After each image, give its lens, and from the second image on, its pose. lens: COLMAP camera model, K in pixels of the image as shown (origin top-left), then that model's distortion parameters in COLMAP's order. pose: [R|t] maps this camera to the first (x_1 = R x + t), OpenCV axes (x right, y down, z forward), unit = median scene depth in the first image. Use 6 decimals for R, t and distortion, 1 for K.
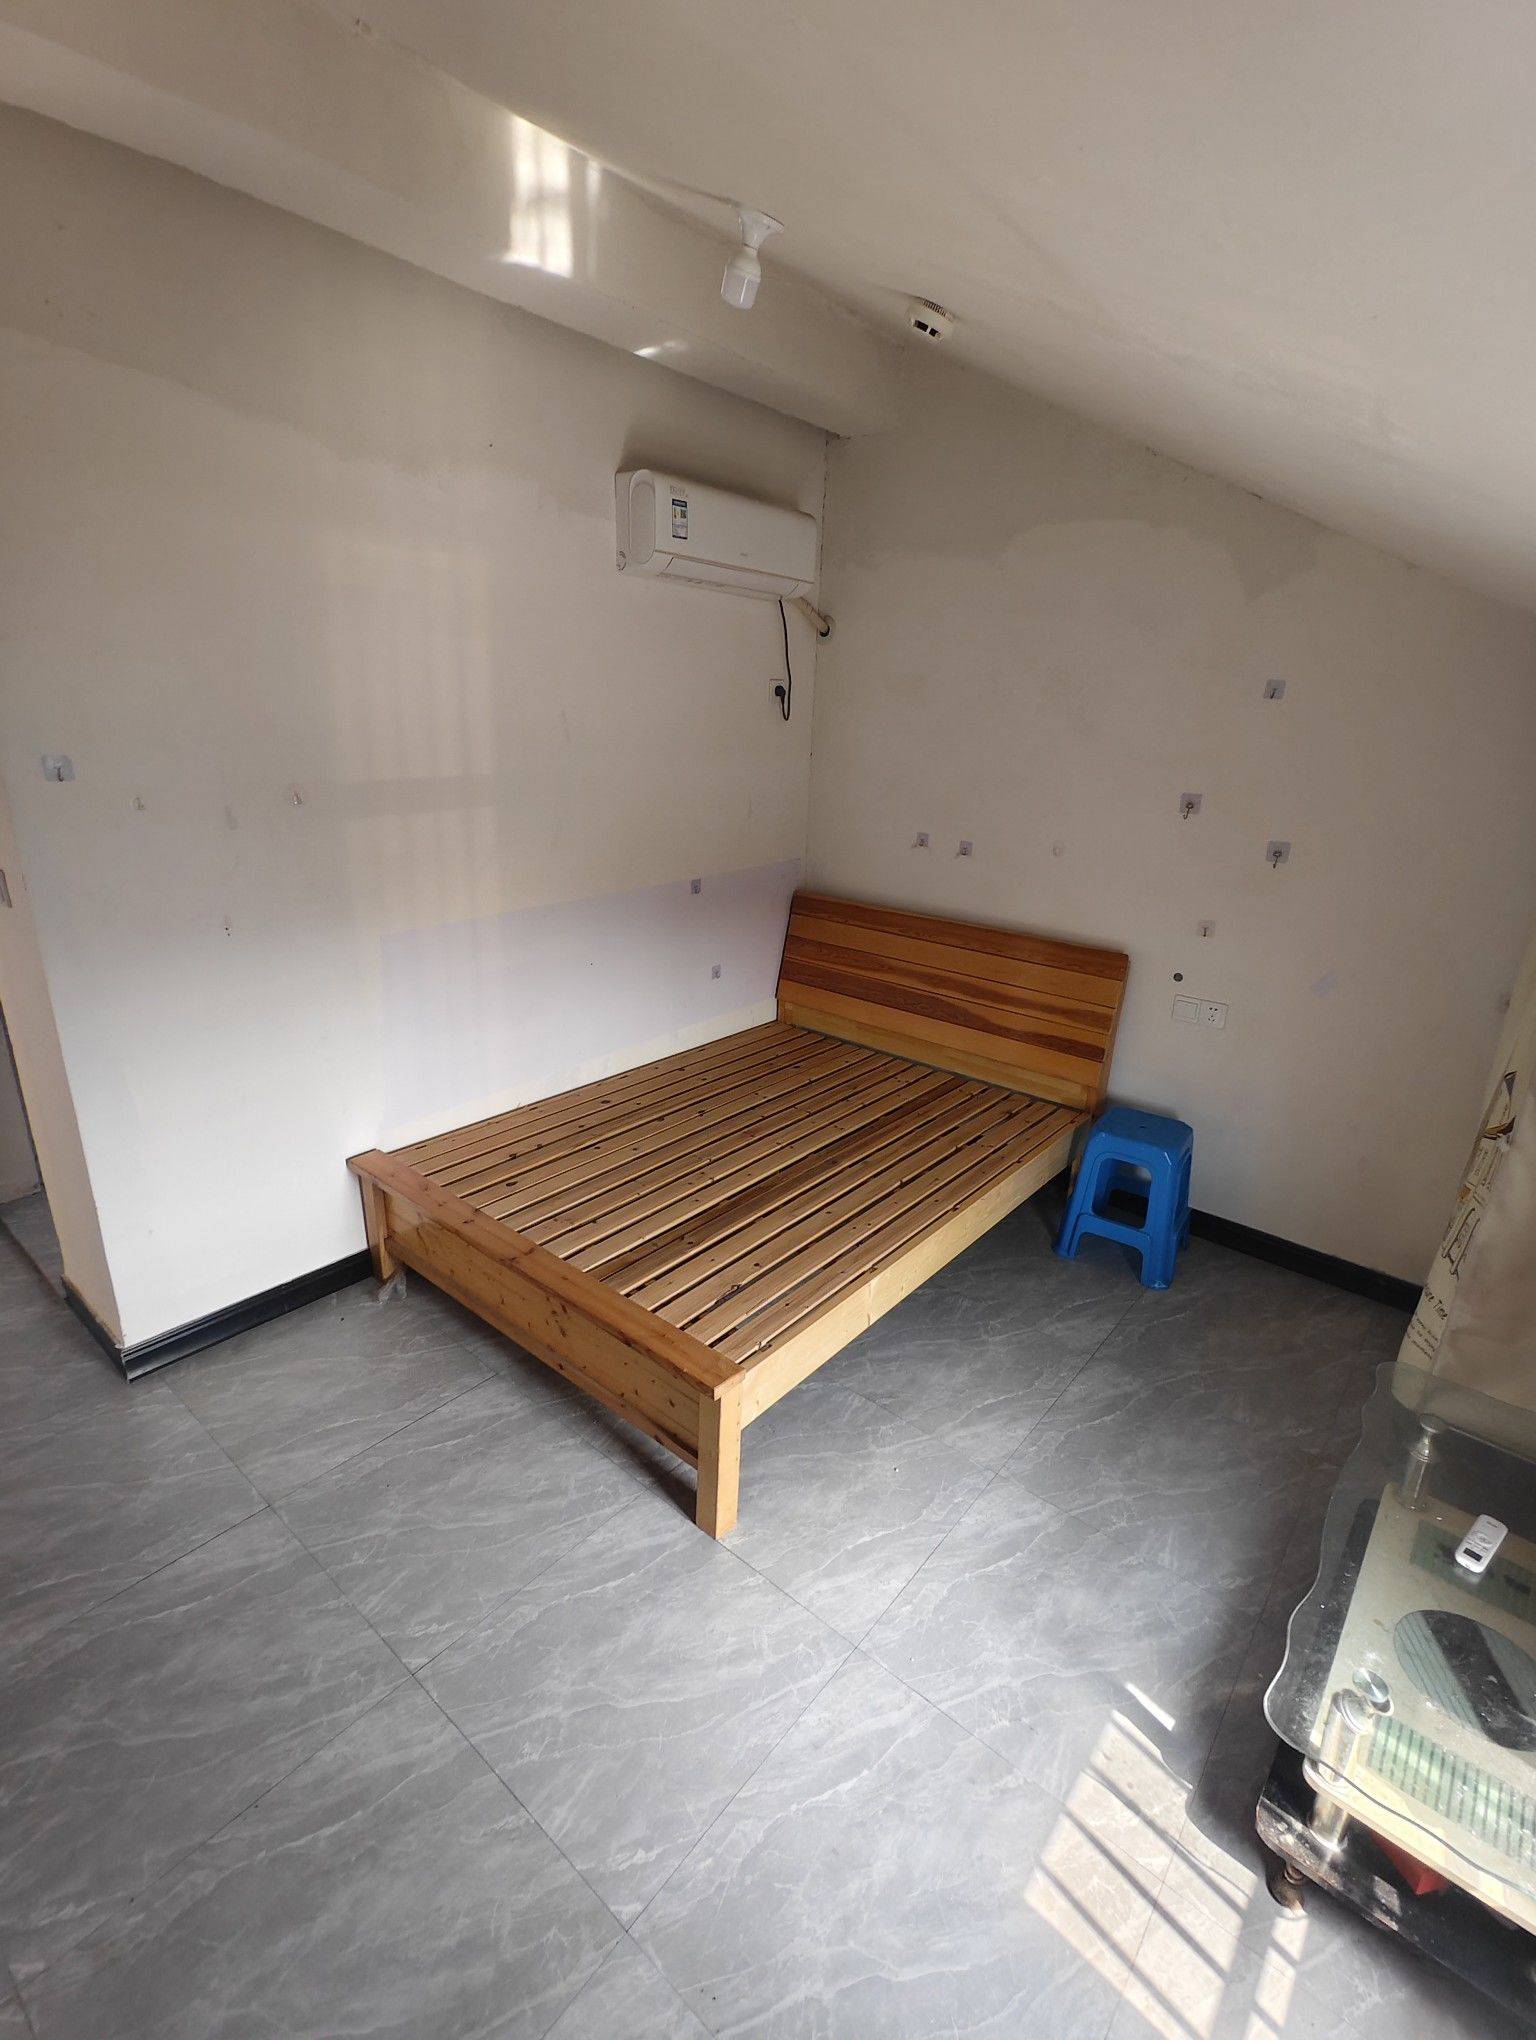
lens RADIAL K [[939.6, 0, 776.6], [0, 939.6, 1030.8], [0, 0, 1]] dist [0.001048, 0.004361]
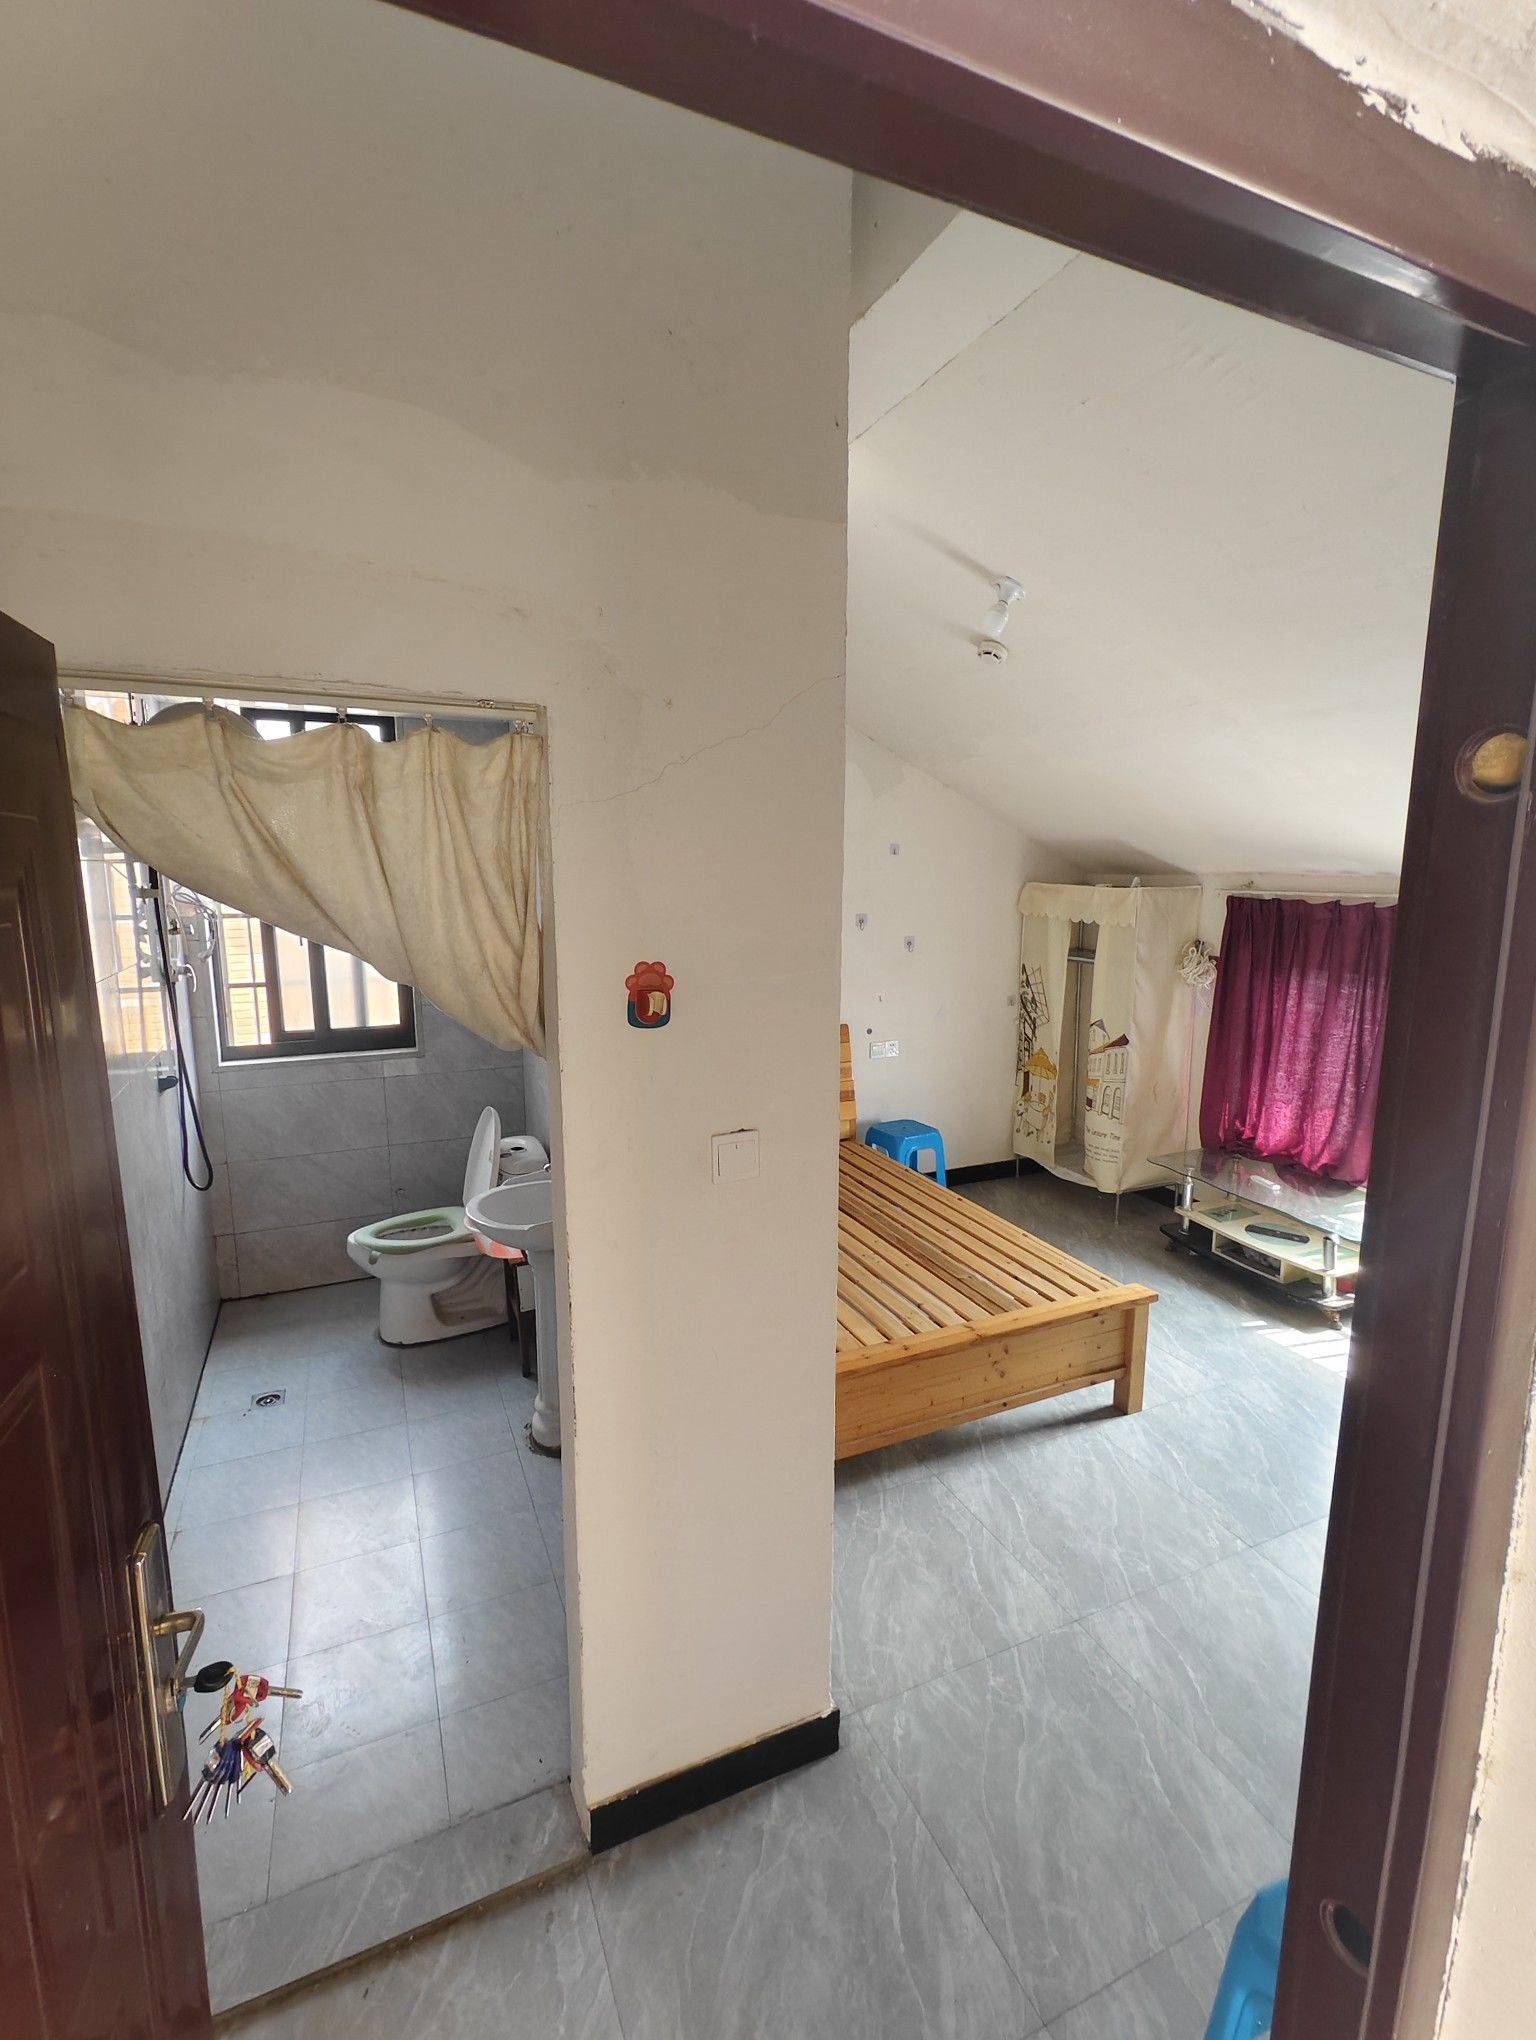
lens RADIAL K [[962.5, 0, 768.0], [0, 962.5, 1020.0], [0, 0, 1]] dist [-0.001455, -0.000222]
pose [[0.430783, -0.179308, 0.884463, -1.480573], [0.303433, 0.951782, 0.045166, -0.283855], [-0.849914, 0.248919, 0.464420, 0.606355]]
